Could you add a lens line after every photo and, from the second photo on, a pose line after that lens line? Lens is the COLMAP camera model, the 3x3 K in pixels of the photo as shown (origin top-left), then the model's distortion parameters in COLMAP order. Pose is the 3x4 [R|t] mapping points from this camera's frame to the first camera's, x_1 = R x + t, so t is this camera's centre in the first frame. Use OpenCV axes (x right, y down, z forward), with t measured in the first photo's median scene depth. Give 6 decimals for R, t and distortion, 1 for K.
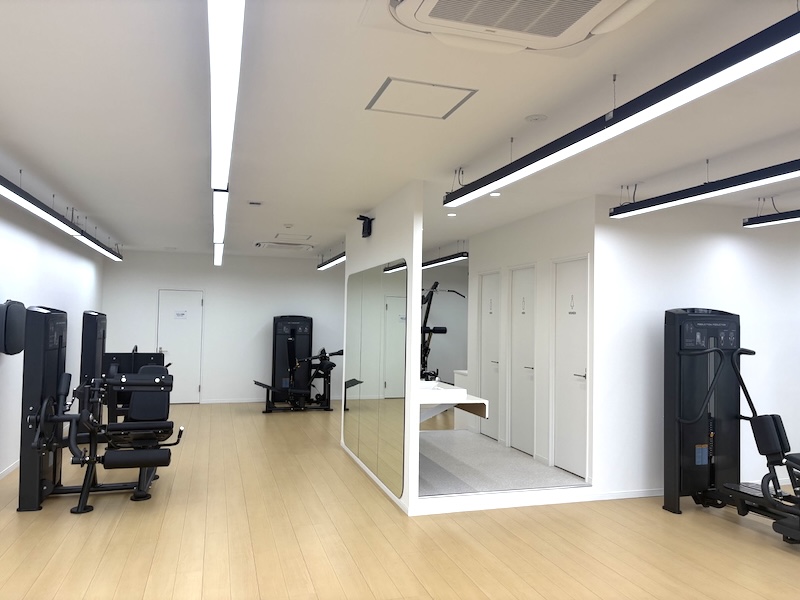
lens RADIAL K [[577.3, 0, 400.0], [0, 577.3, 300.0], [0, 0, 1]] dist [0.007800, -0.051305]
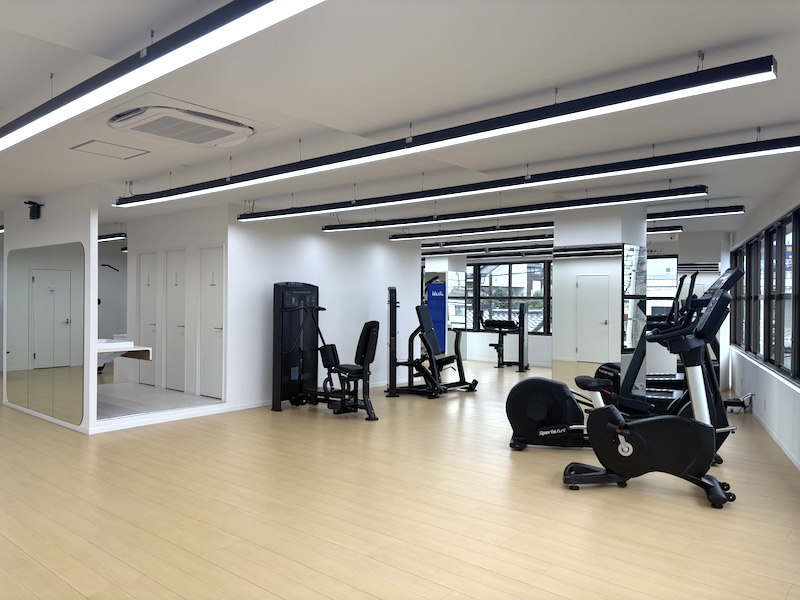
lens RADIAL K [[587.8, 0, 400.0], [0, 587.8, 300.0], [0, 0, 1]] dist [0.012057, 0.004126]
pose [[0.834525, -0.013126, 0.550814, -0.124930], [-0.012455, 0.999011, 0.042677, -0.008274], [-0.550829, -0.042476, 0.833536, -0.499733]]
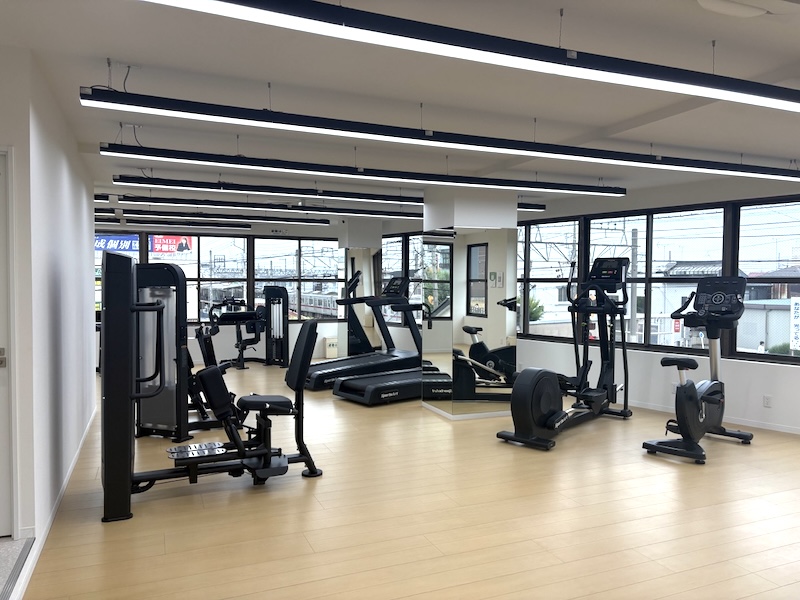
lens RADIAL K [[587.8, 0, 400.0], [0, 587.8, 300.0], [0, 0, 1]] dist [0.012057, 0.004126]
pose [[-0.091704, -0.048707, 0.994594, -0.308558], [-0.044399, 0.998010, 0.044780, 0.028734], [-0.994796, -0.040052, -0.093684, 0.694122]]
